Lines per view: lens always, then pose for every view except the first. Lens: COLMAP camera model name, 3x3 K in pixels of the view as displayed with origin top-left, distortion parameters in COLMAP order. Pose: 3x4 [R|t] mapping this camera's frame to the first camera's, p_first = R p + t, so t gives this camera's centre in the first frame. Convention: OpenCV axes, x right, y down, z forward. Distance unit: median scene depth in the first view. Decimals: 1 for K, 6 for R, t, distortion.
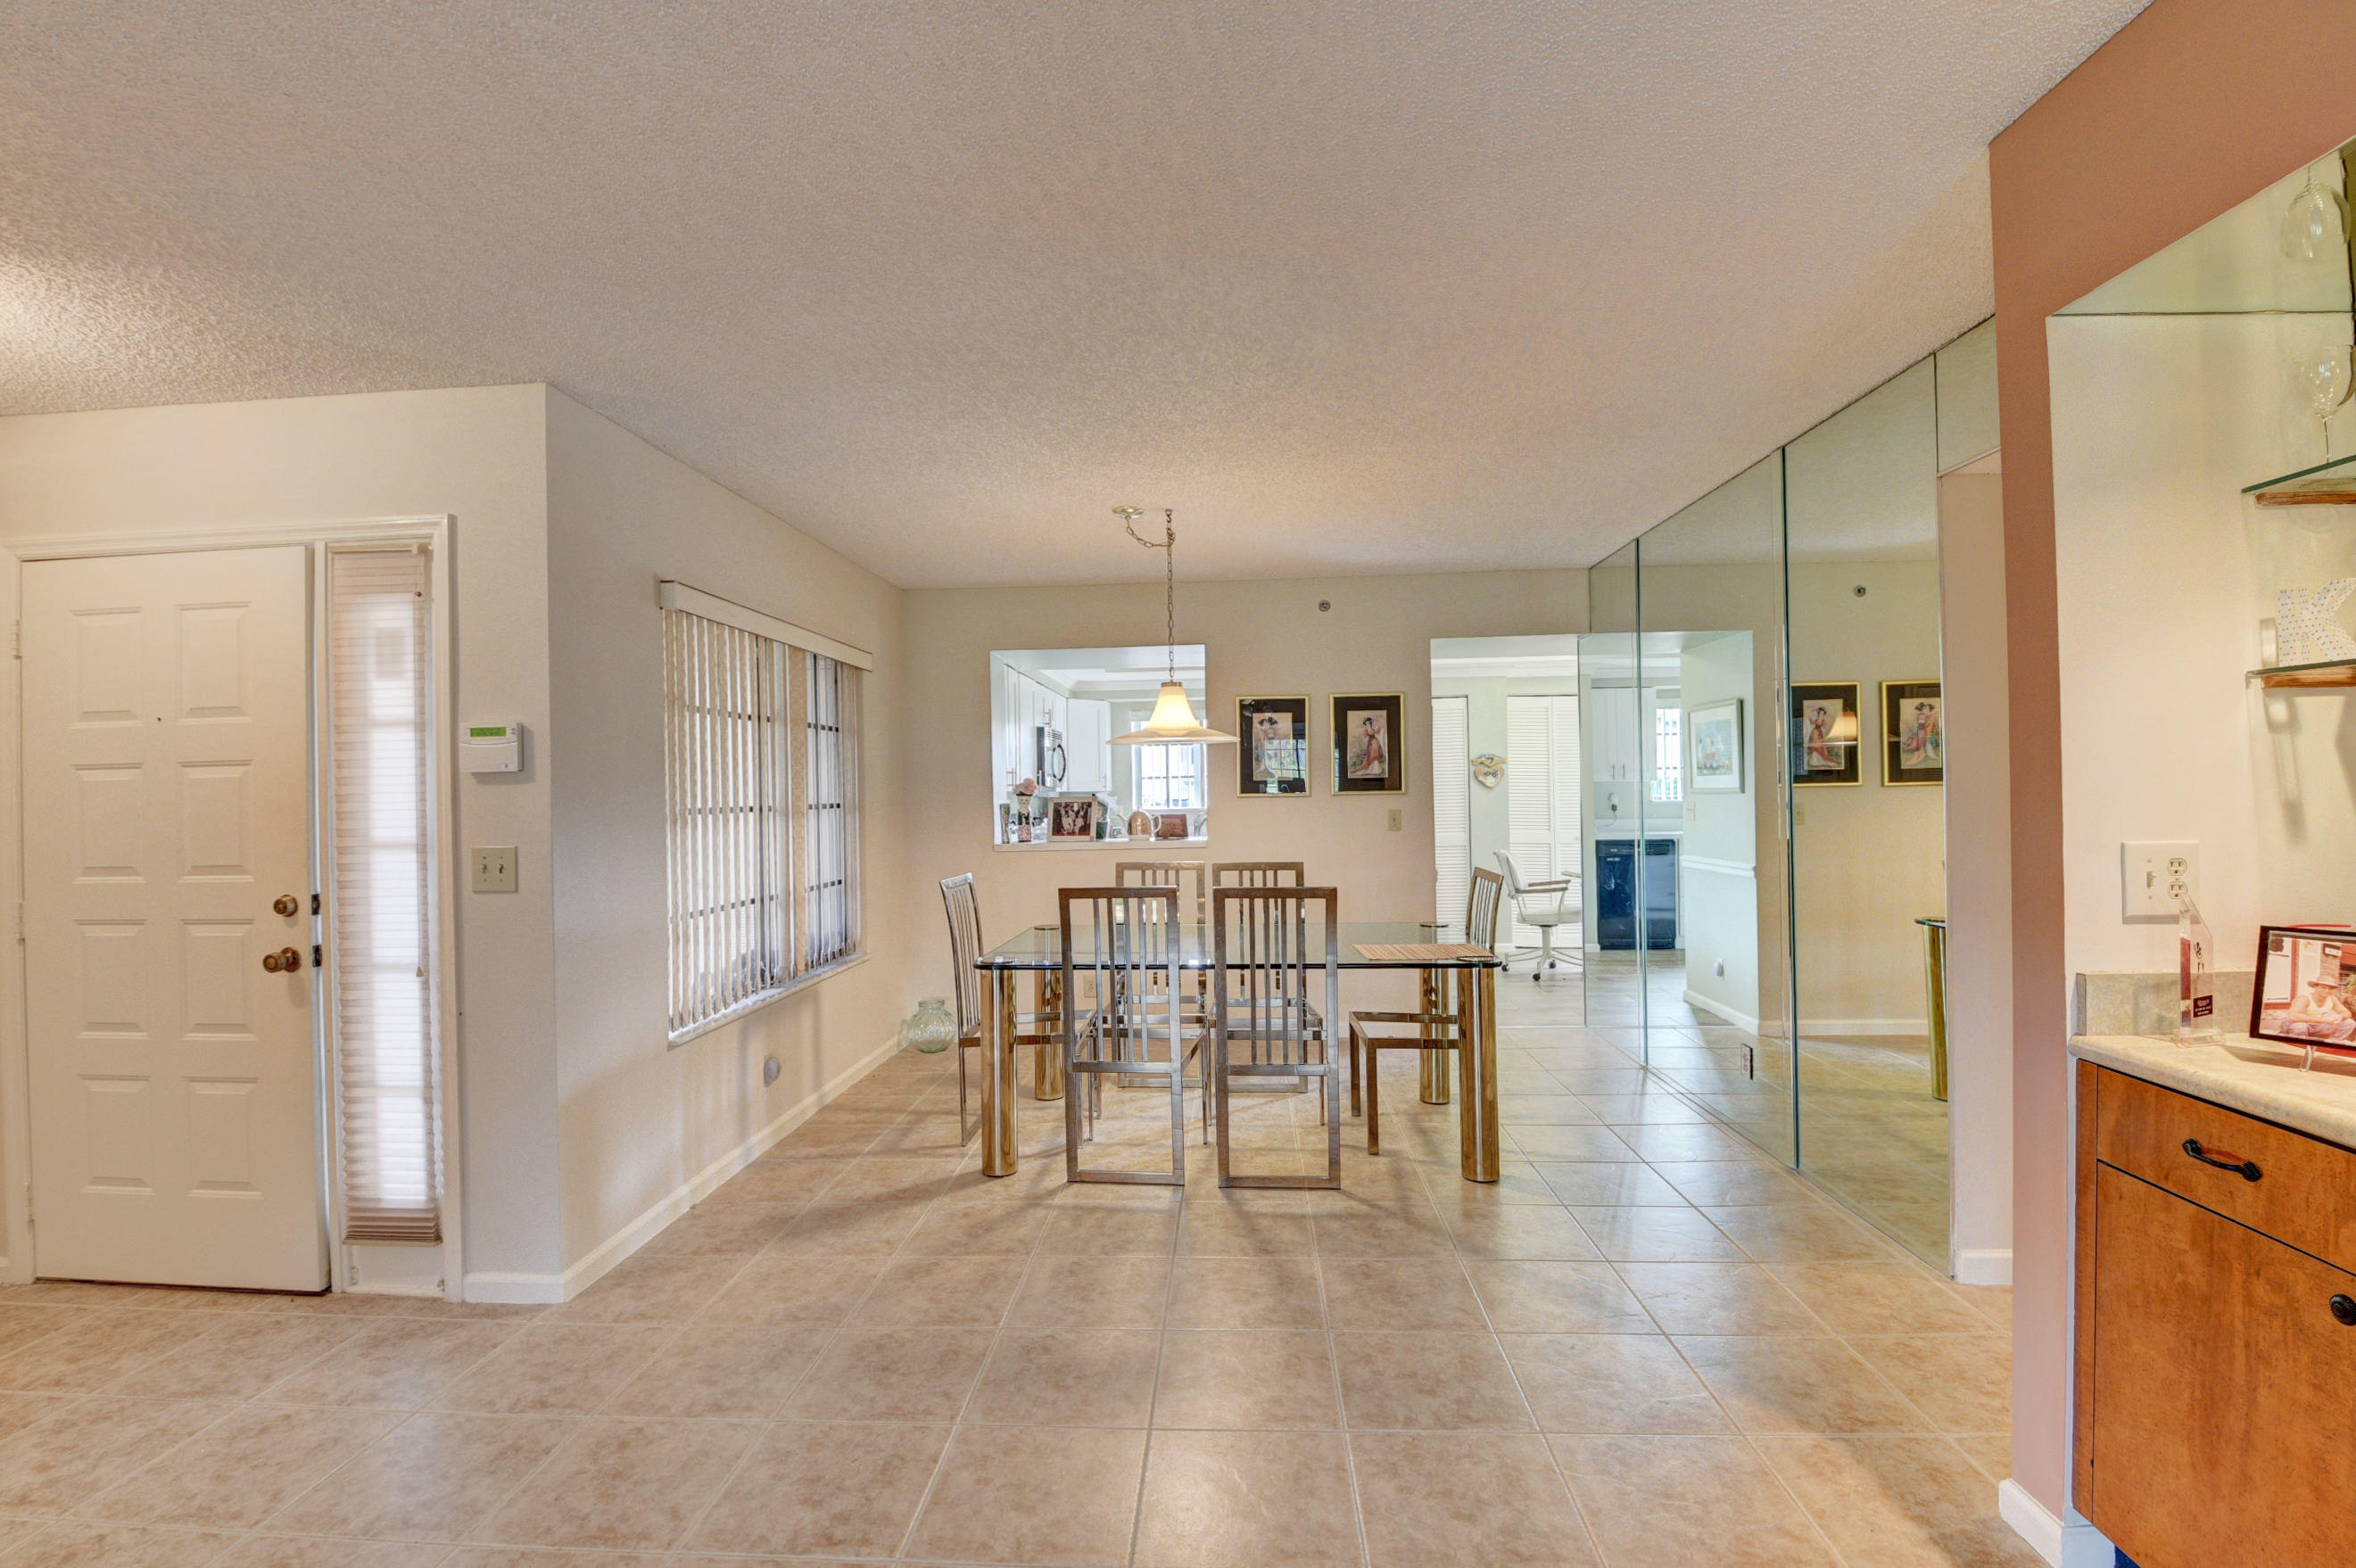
lens RADIAL K [[1067.2, 0, 1181.0], [0, 1067.2, 785.4], [0, 0, 1]] dist [0.010381, -0.021651]
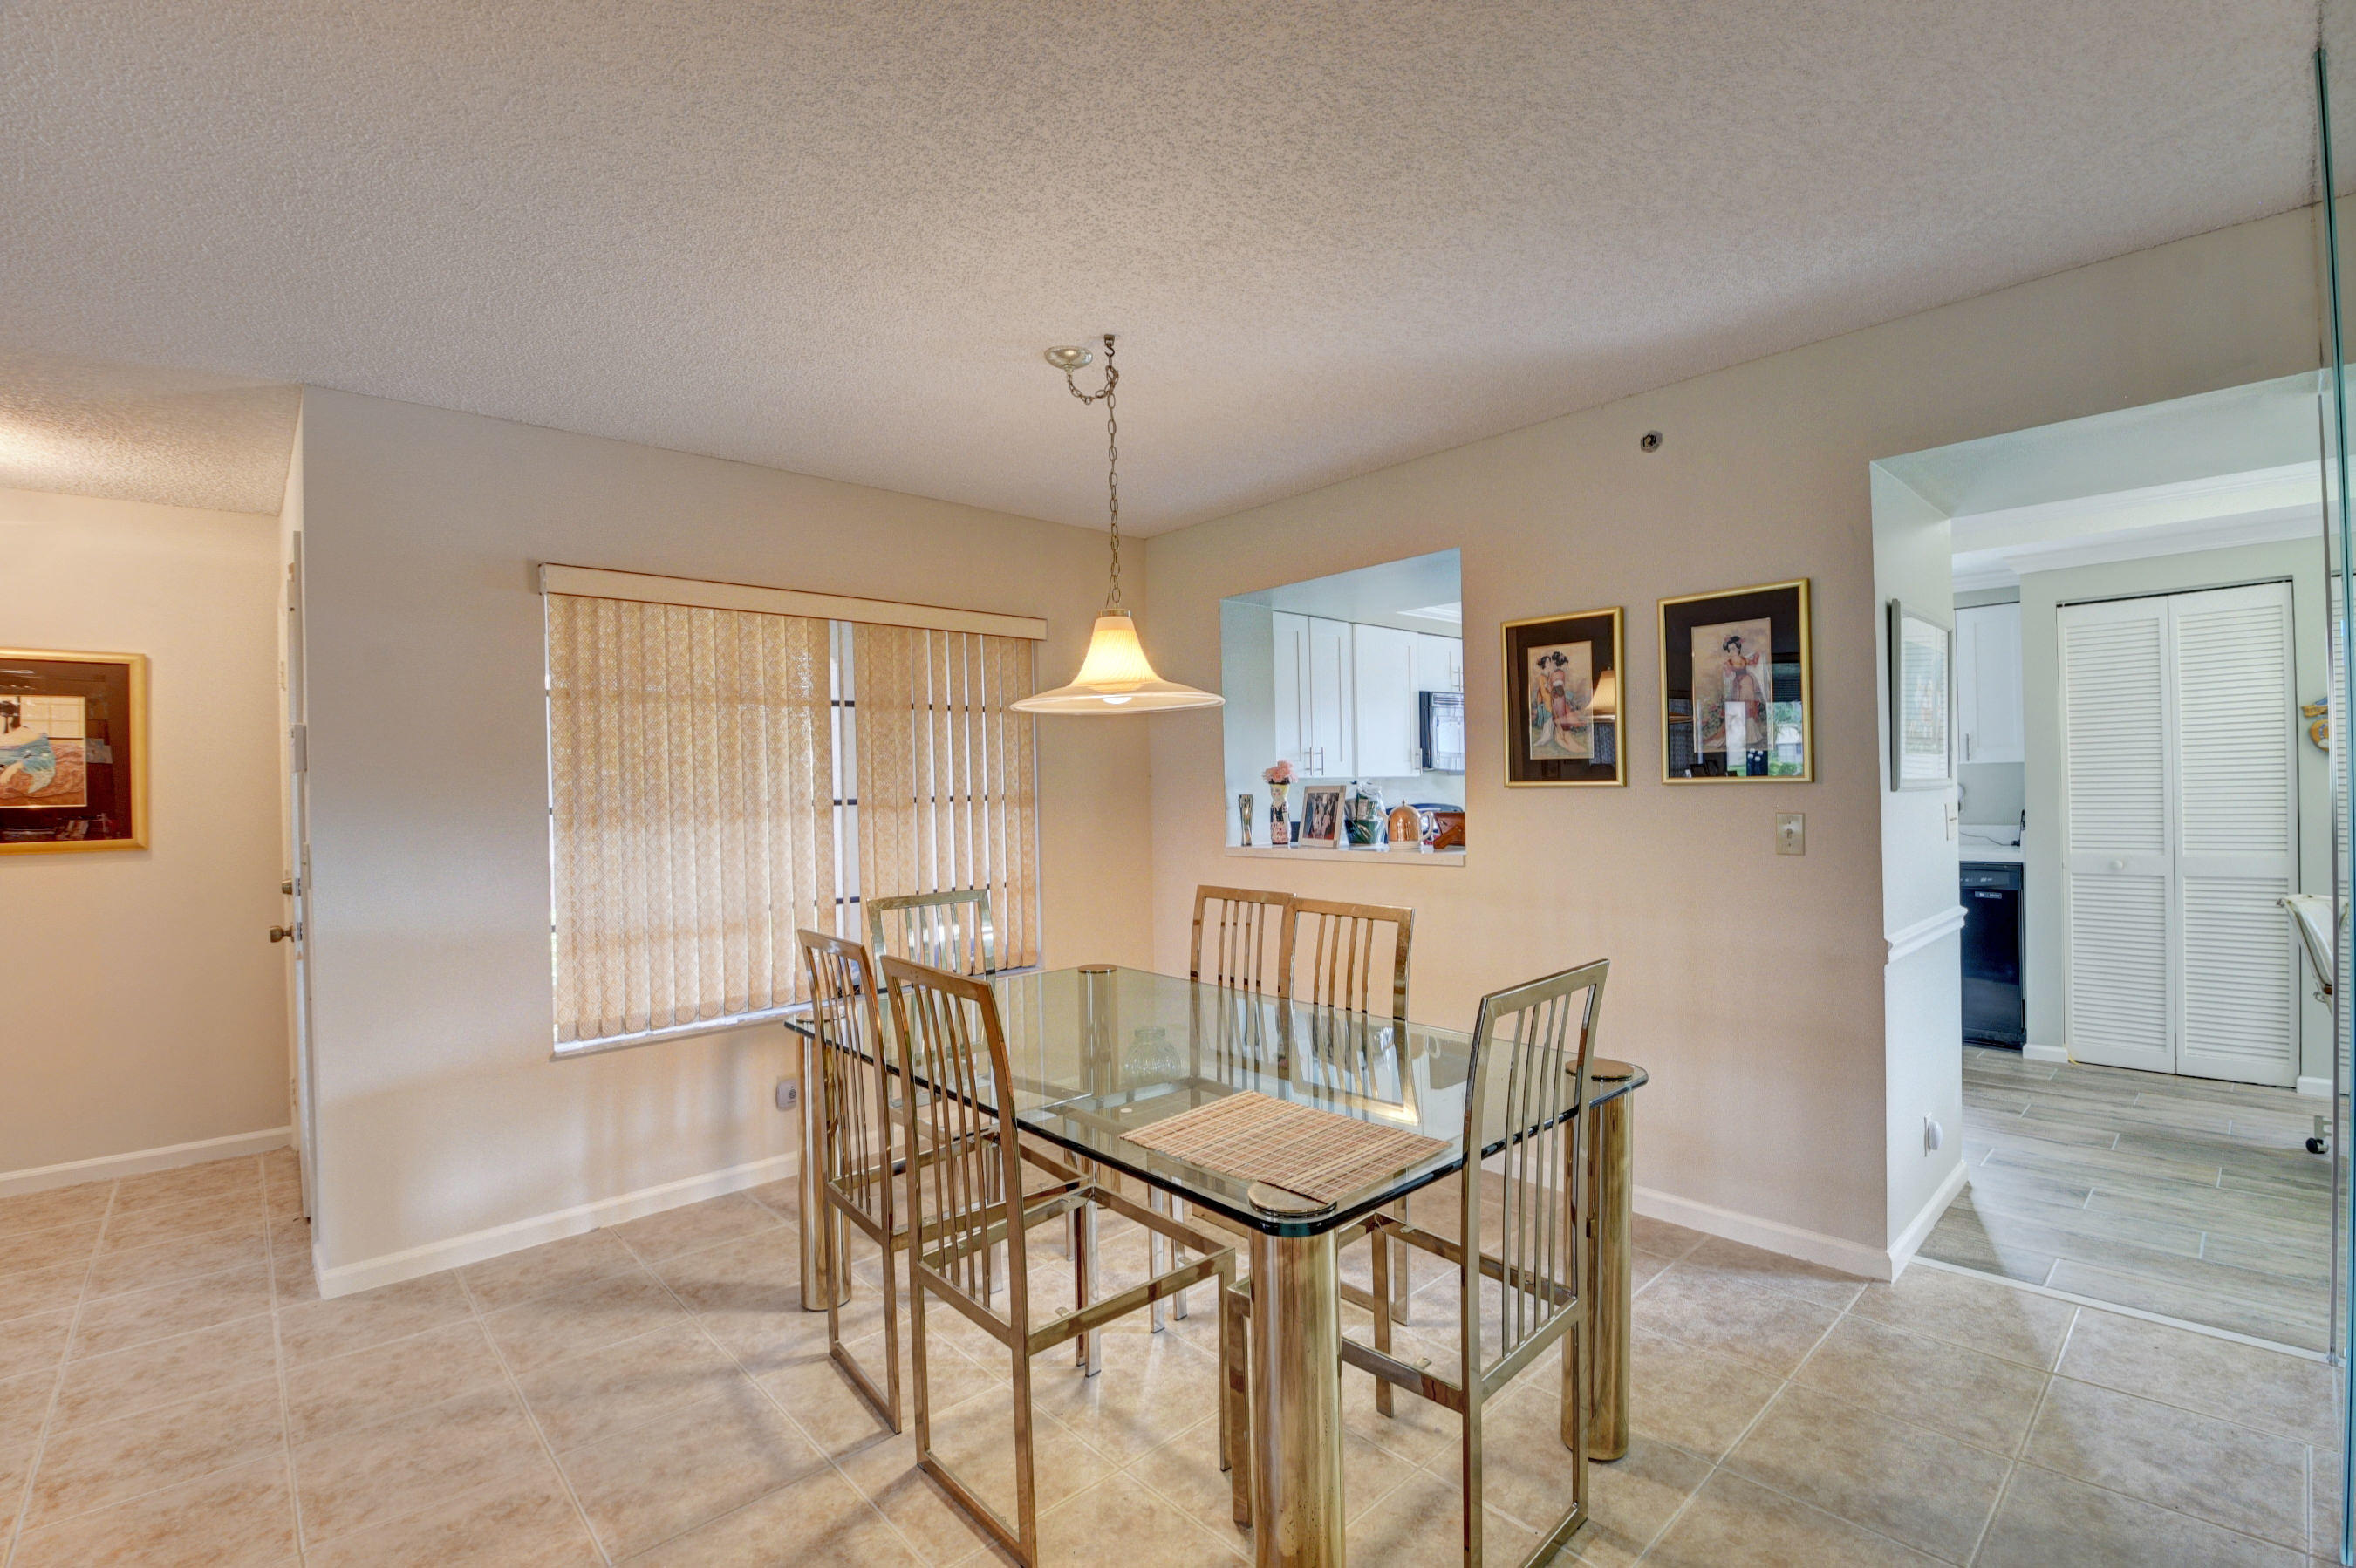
lens RADIAL K [[1035.8, 0, 1190.0], [0, 1035.8, 785.8], [0, 0, 1]] dist [0.001166, -0.019648]
pose [[0.719312, -0.000200, -0.694688, 0.537710], [0.013929, 0.999803, 0.014135, -0.000808], [0.694548, -0.019844, 0.719173, 0.706897]]
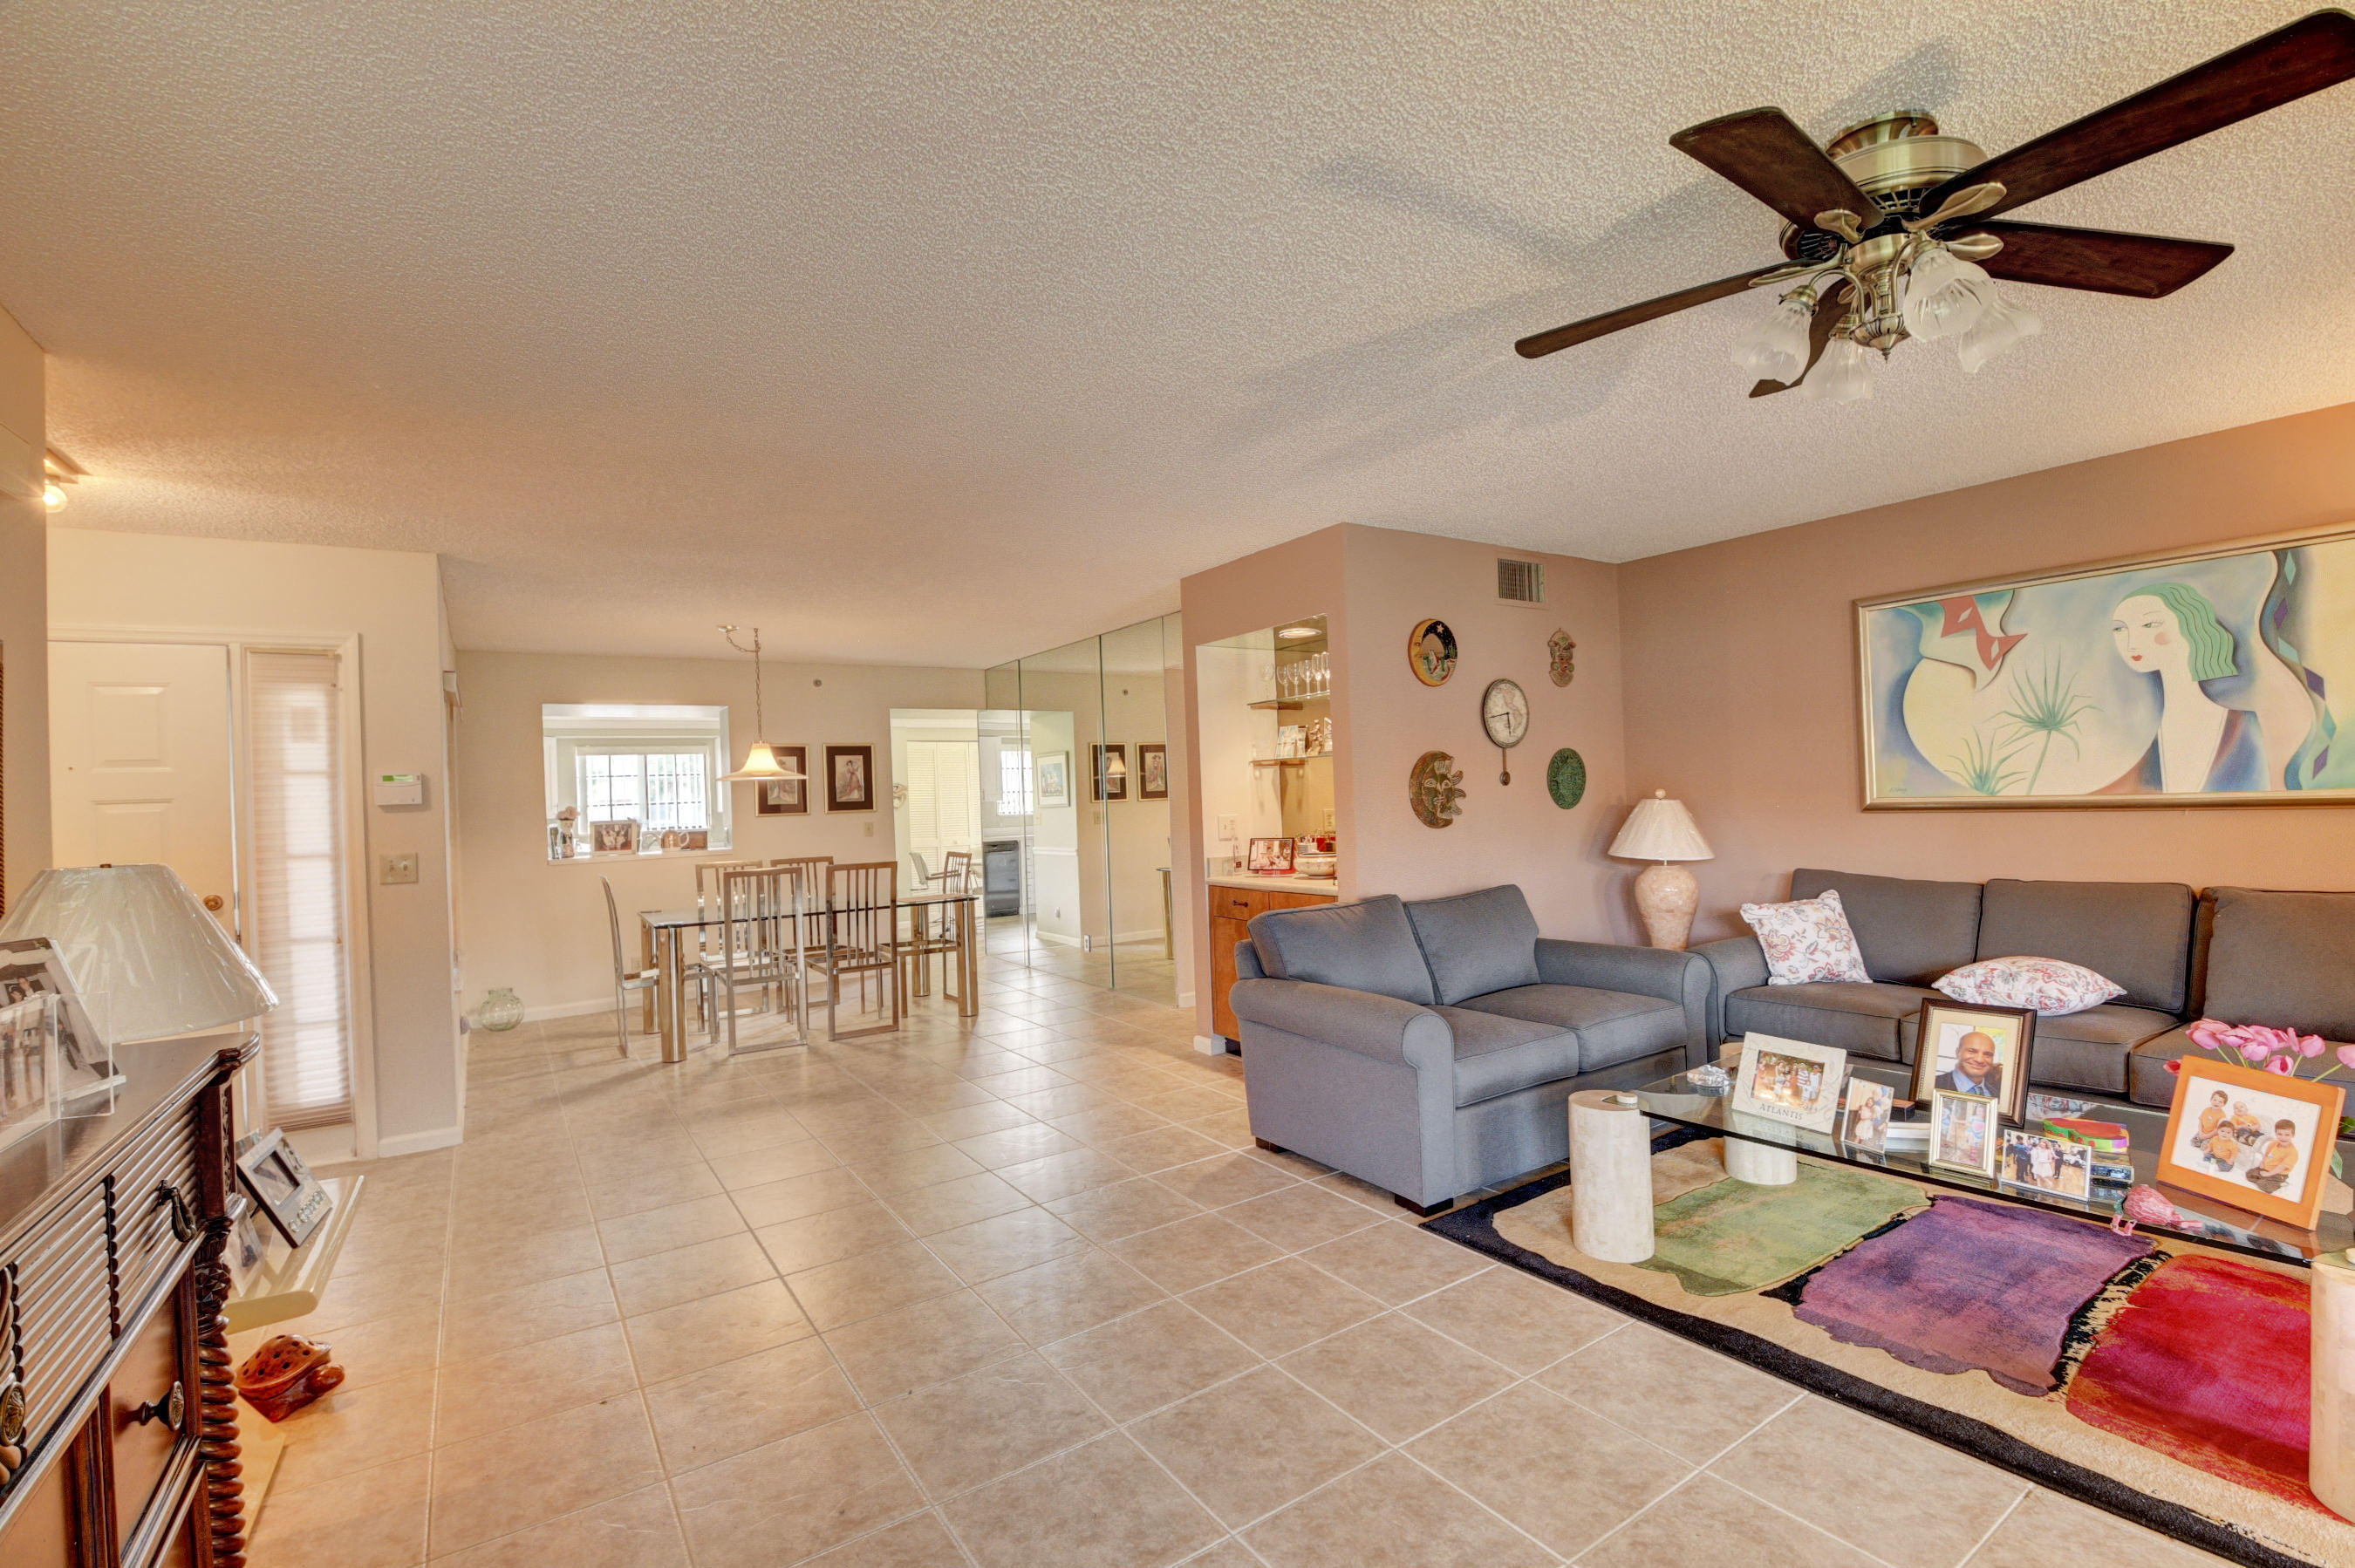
lens RADIAL K [[1035.4, 0, 1189.5], [0, 1035.4, 785.8], [0, 0, 1]] dist [0.001166, -0.019648]
pose [[0.796821, -0.007338, 0.604171, -0.505555], [0.020355, 0.999685, -0.014704, 0.004171], [-0.603872, 0.024014, 0.796719, -0.681680]]
